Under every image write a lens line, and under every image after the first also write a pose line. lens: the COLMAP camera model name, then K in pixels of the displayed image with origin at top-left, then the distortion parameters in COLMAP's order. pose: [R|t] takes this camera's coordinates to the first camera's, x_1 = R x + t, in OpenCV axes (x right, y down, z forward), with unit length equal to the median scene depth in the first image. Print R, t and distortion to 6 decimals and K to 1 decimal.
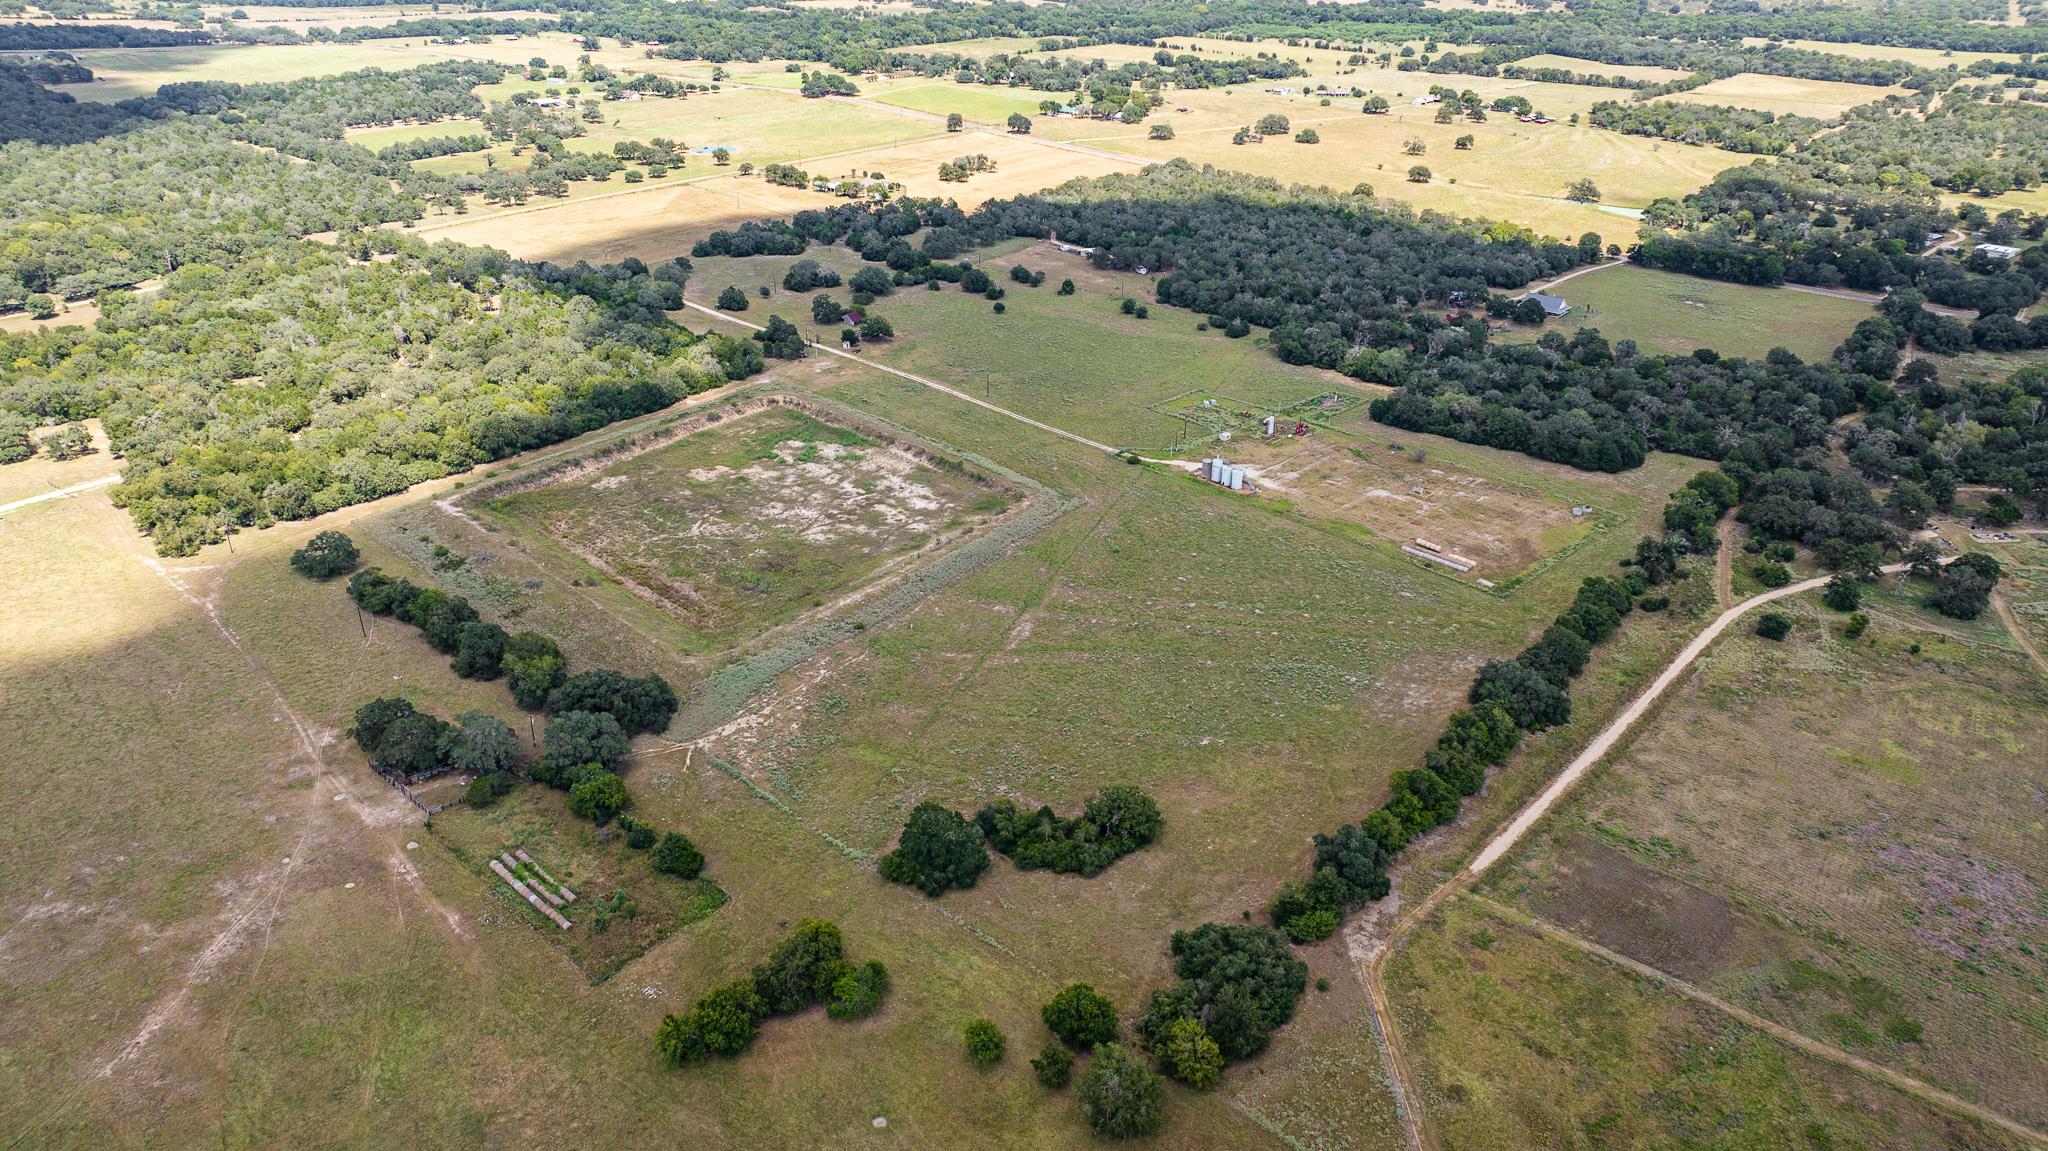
lens RADIAL K [[1444.4, 0, 1024.0], [0, 1444.4, 575.5], [0, 0, 1]] dist [-0.026471, -0.002547]
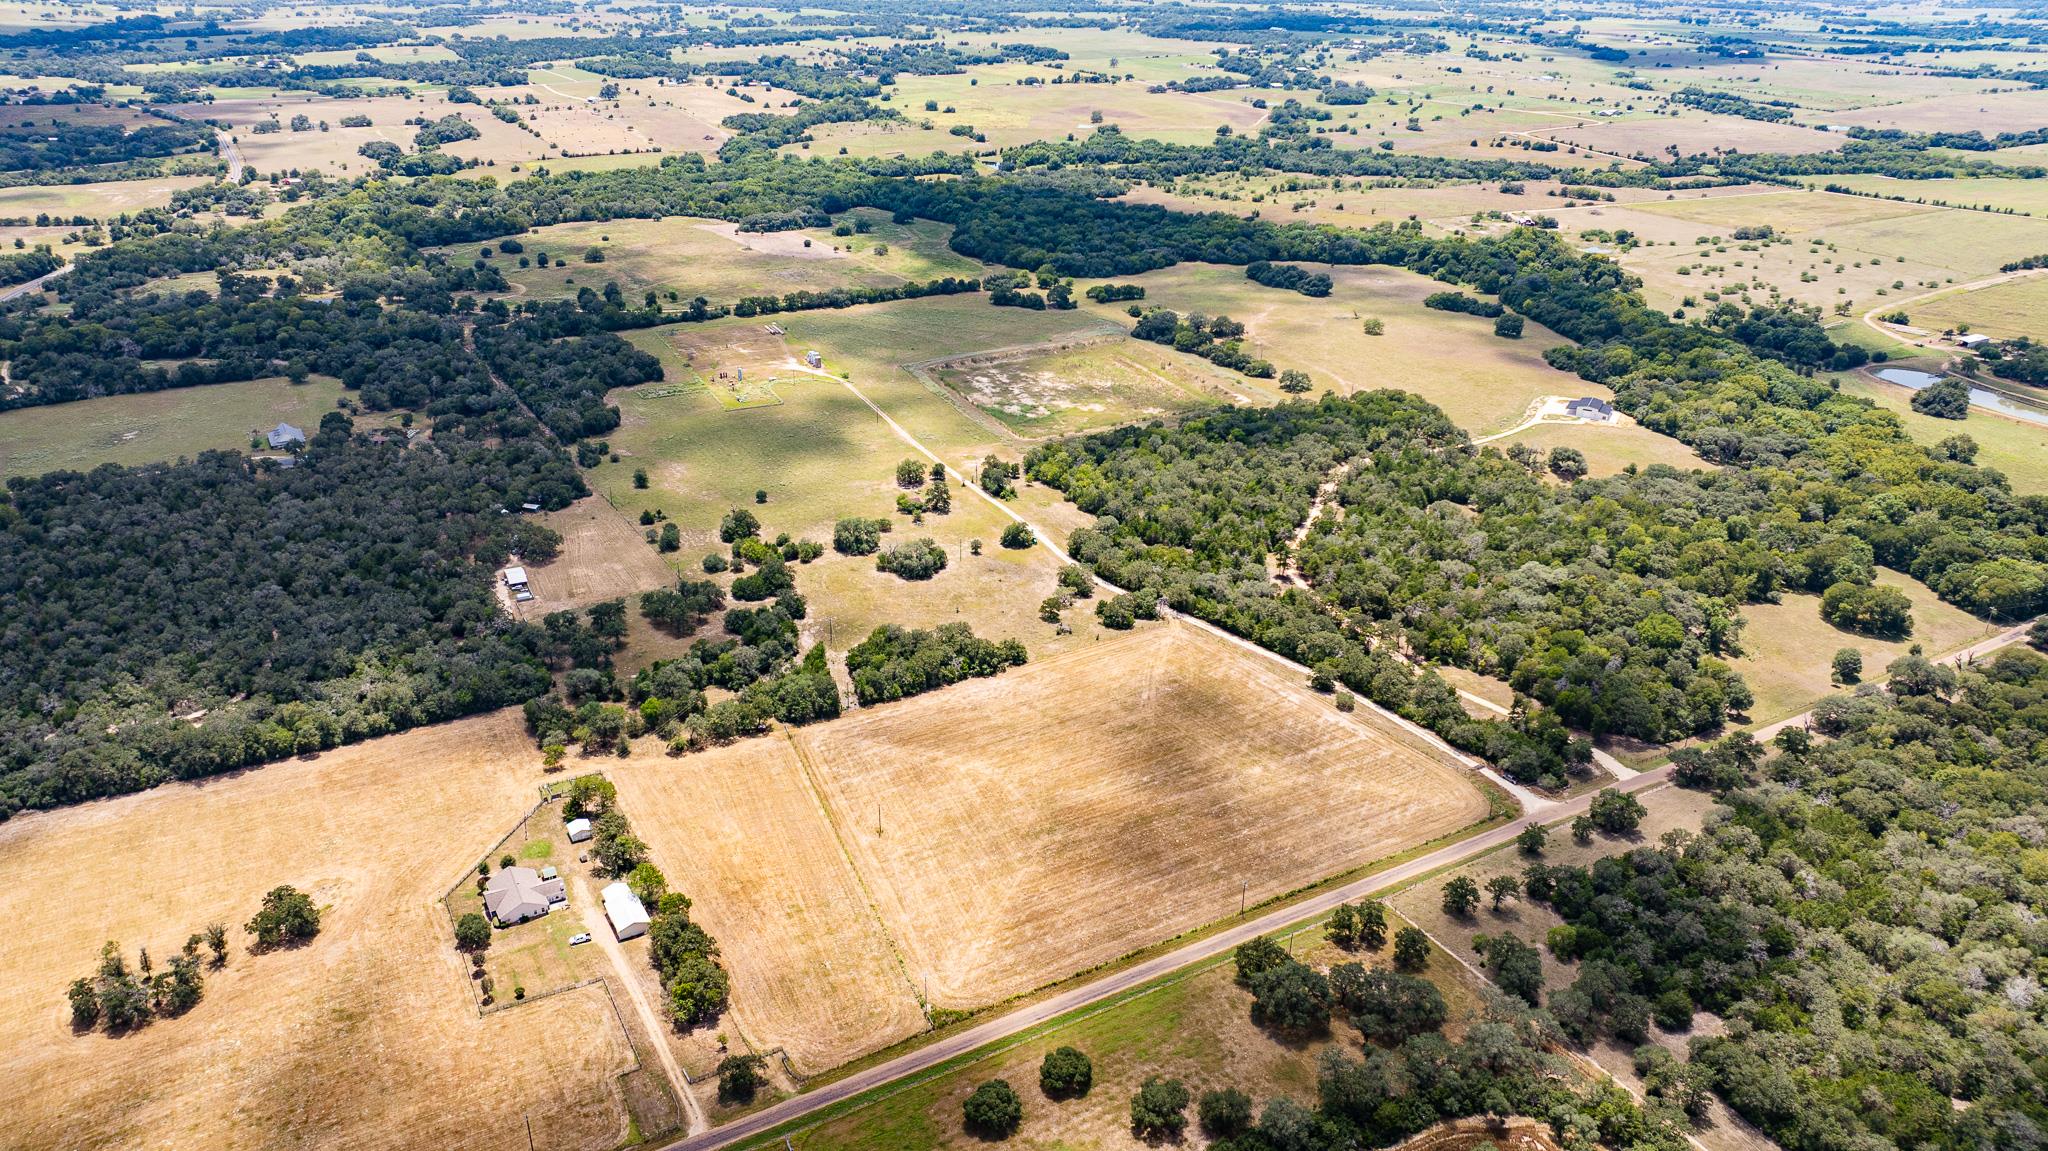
lens RADIAL K [[1444.4, 0, 1024.0], [0, 1444.4, 575.5], [0, 0, 1]] dist [-0.026471, -0.002547]
pose [[-0.940372, -0.170171, 0.294521, -0.402677], [0.120825, 0.642283, 0.756884, -0.727464], [-0.317965, 0.747338, -0.583424, 1.299263]]
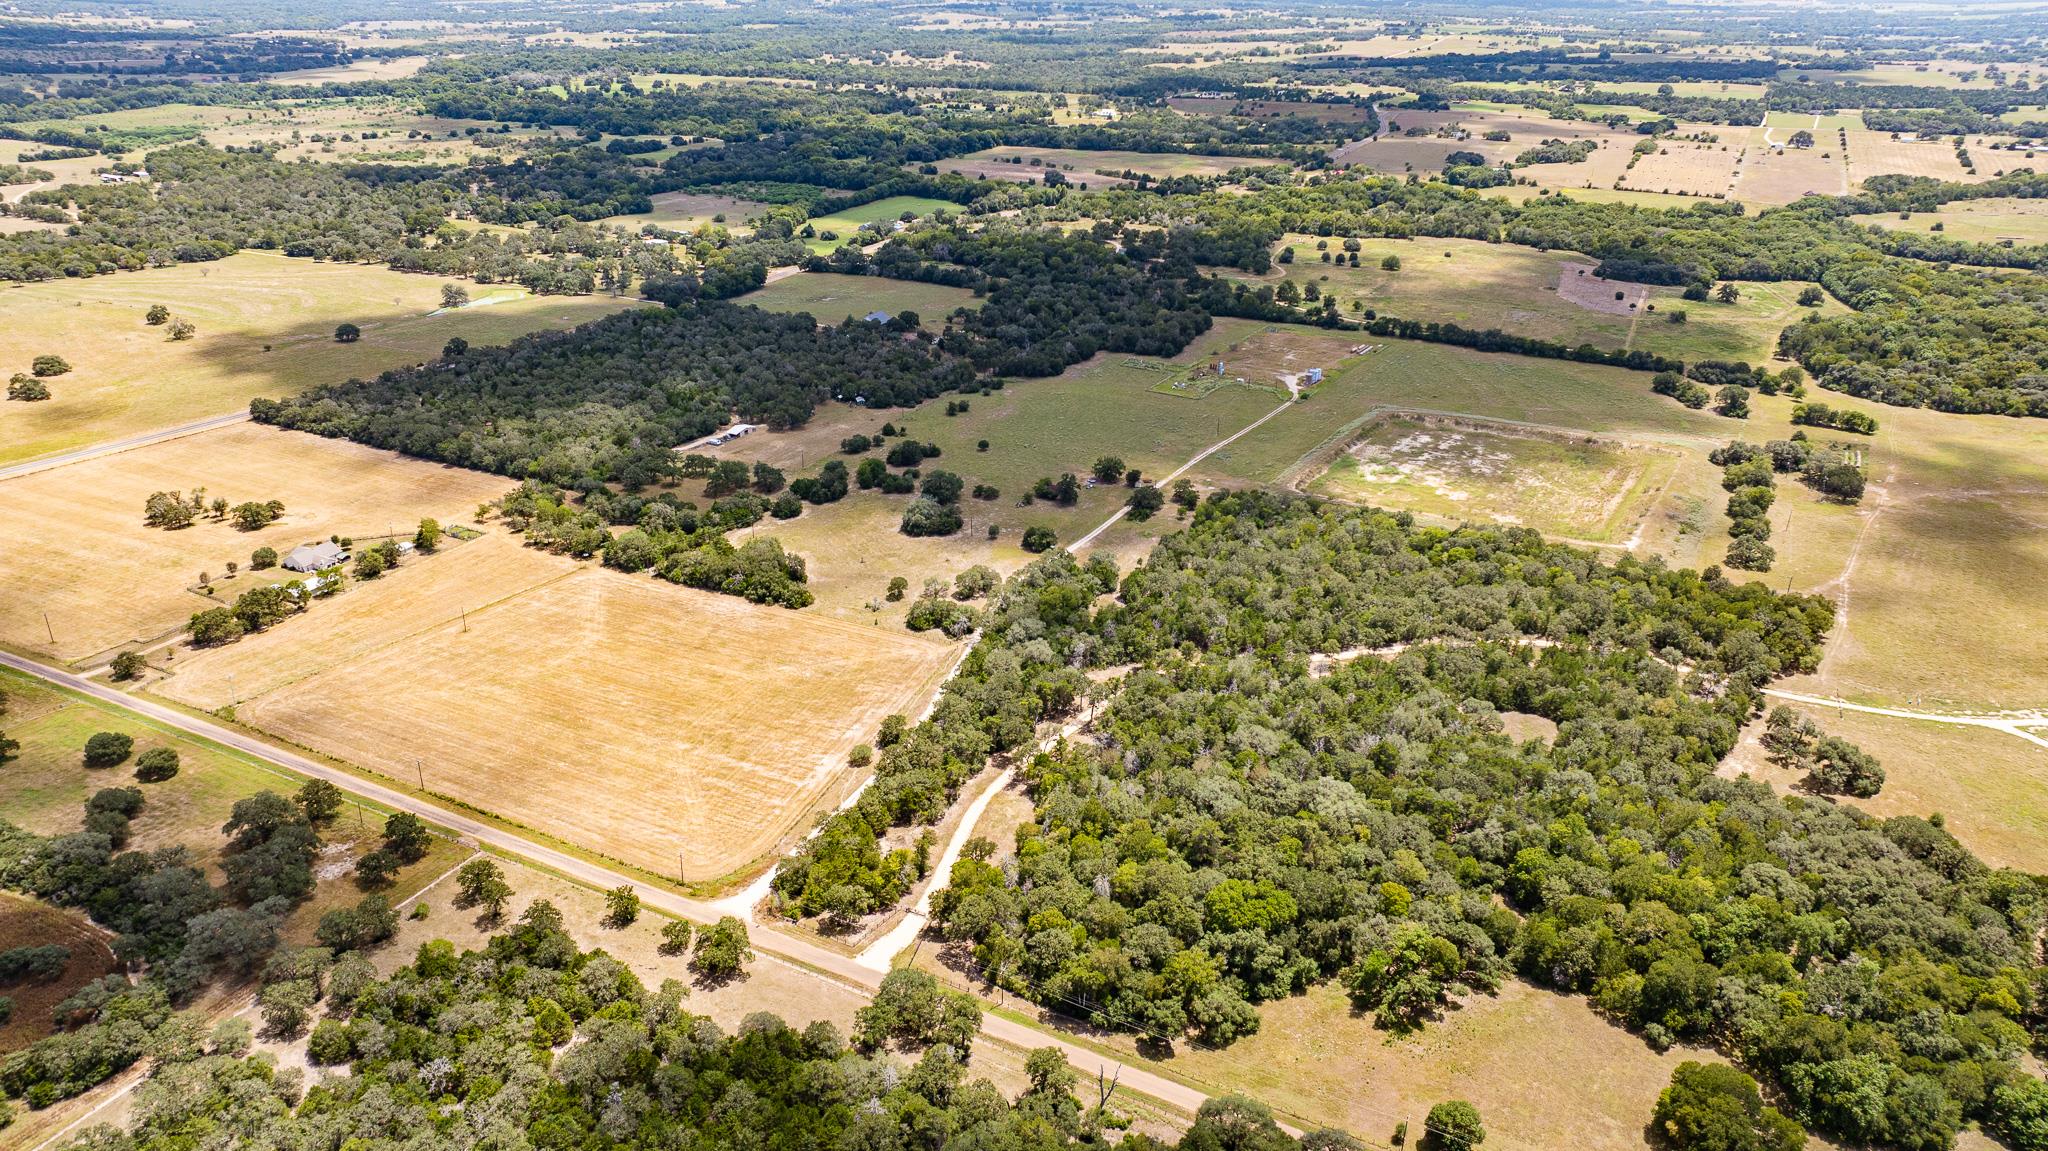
lens RADIAL K [[1444.4, 0, 1024.0], [0, 1444.4, 575.5], [0, 0, 1]] dist [-0.026471, -0.002547]
pose [[-0.227673, -0.405908, 0.885101, -0.813904], [0.417372, 0.780560, 0.465325, -0.484774], [-0.879753, 0.475358, -0.008298, 0.858316]]
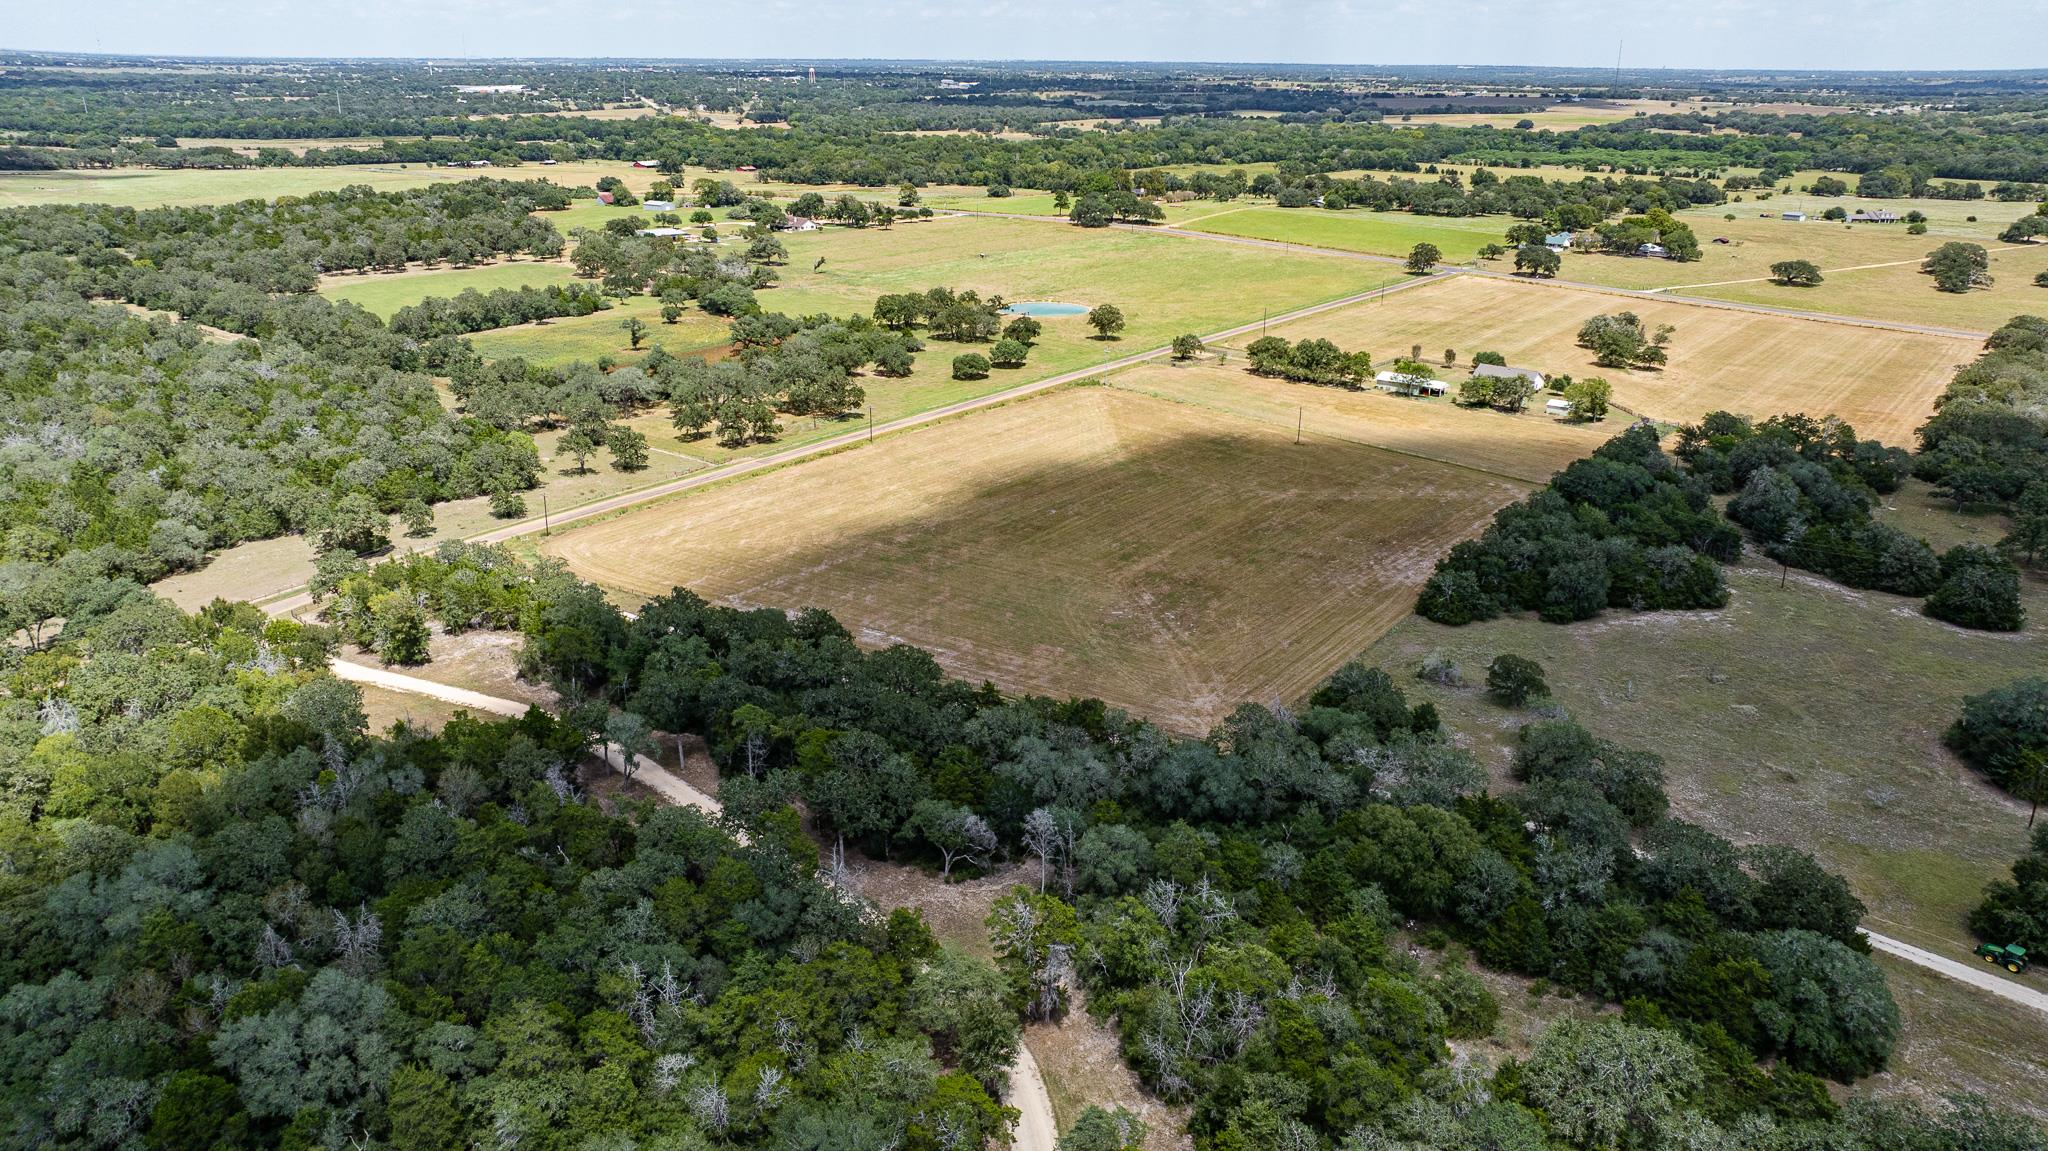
lens RADIAL K [[1444.4, 0, 1024.0], [0, 1444.4, 575.5], [0, 0, 1]] dist [-0.026471, -0.002547]
pose [[0.999246, -0.016398, 0.035186, -0.315261], [0.020074, 0.994076, -0.106816, -0.188492], [-0.033226, 0.107442, 0.993656, 0.642171]]
